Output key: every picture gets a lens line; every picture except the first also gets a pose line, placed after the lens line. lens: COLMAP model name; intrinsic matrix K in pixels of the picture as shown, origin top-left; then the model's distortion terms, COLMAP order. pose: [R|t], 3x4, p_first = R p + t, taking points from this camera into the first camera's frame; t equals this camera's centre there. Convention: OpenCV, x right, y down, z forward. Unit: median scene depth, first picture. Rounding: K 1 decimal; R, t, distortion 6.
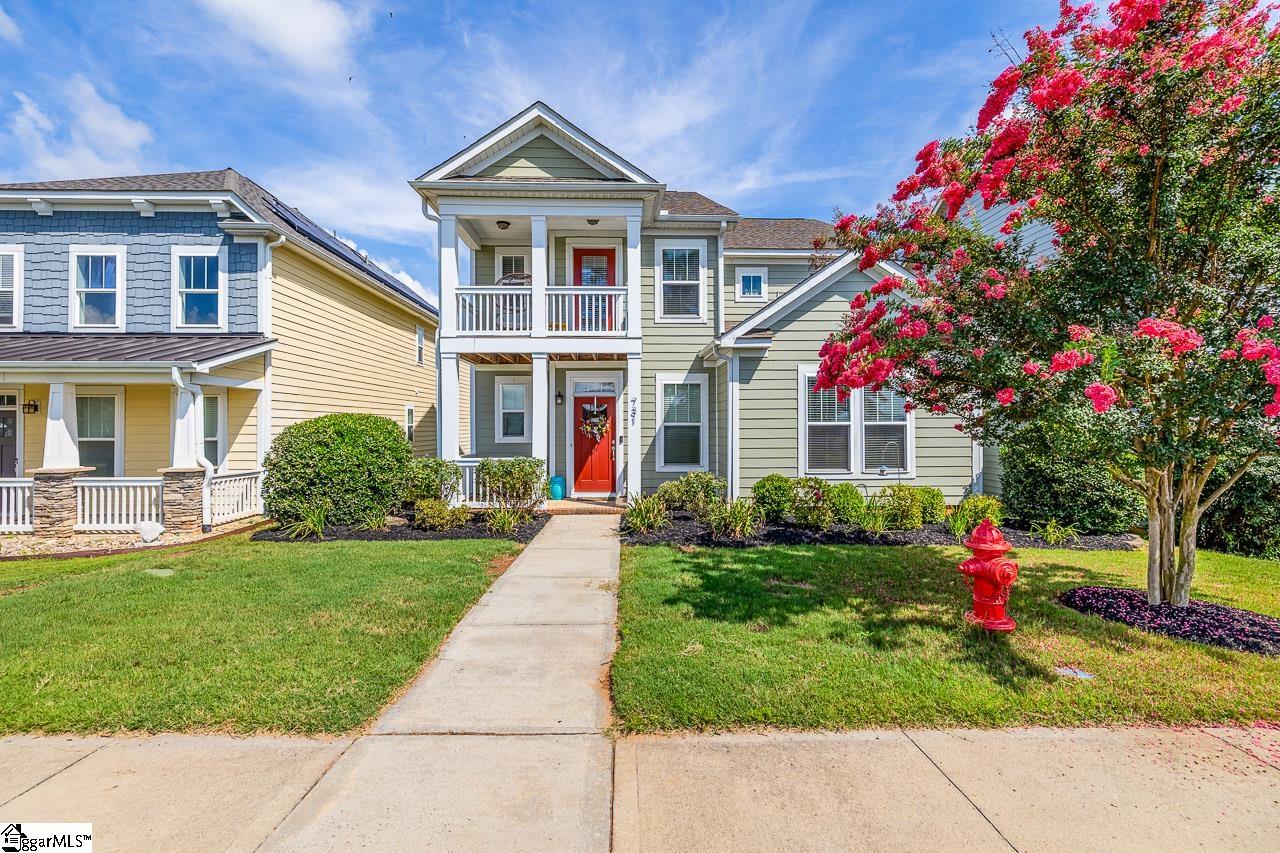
lens RADIAL K [[549.8, 0, 640.0], [0, 549.8, 426.5], [0, 0, 1]] dist [0.000167, 0.000016]
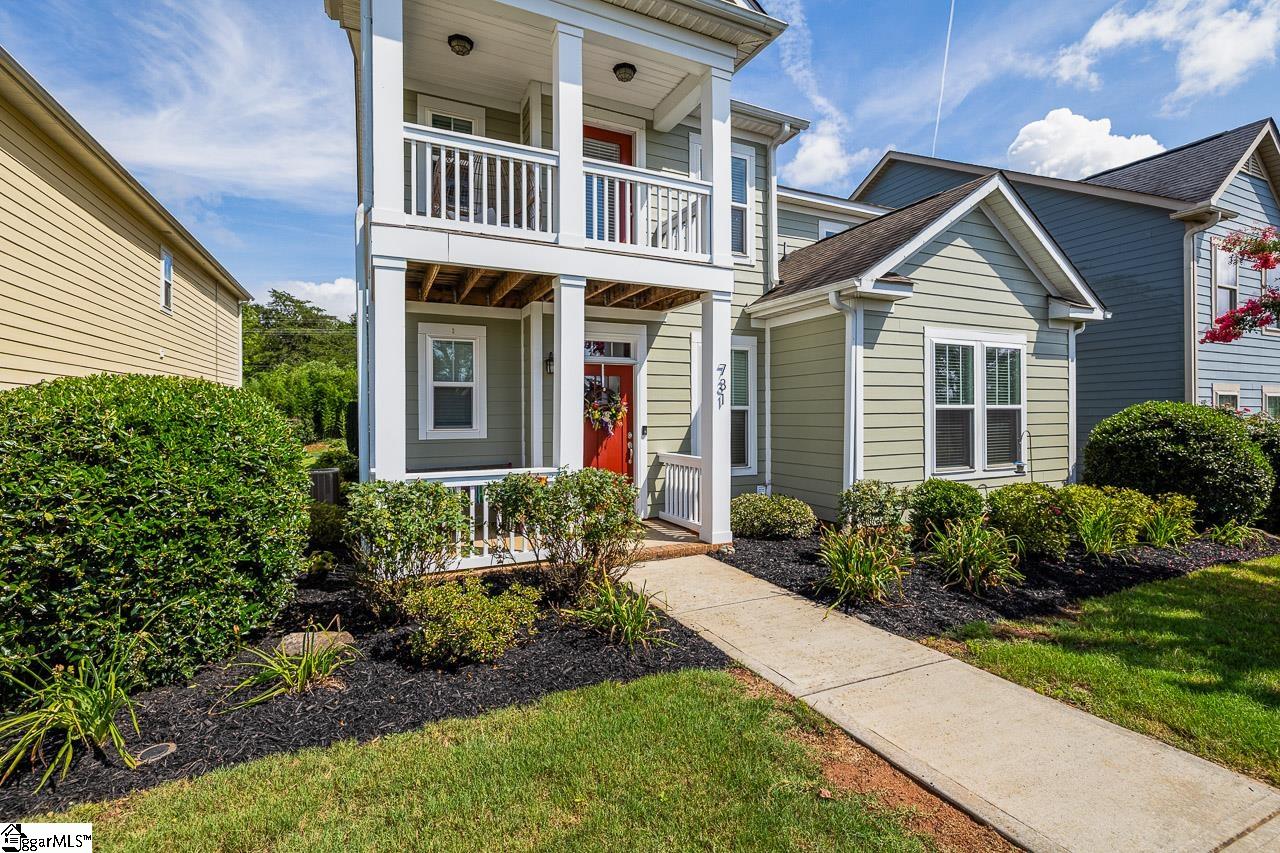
lens RADIAL K [[546.3, 0, 639.8], [0, 546.3, 421.3], [0, 0, 1]] dist [0.000508, -0.000053]
pose [[0.914178, -0.005743, 0.405272, -0.353643], [0.000260, 0.999908, 0.013584, 0.003862], [-0.405313, -0.012313, 0.914095, 0.485832]]
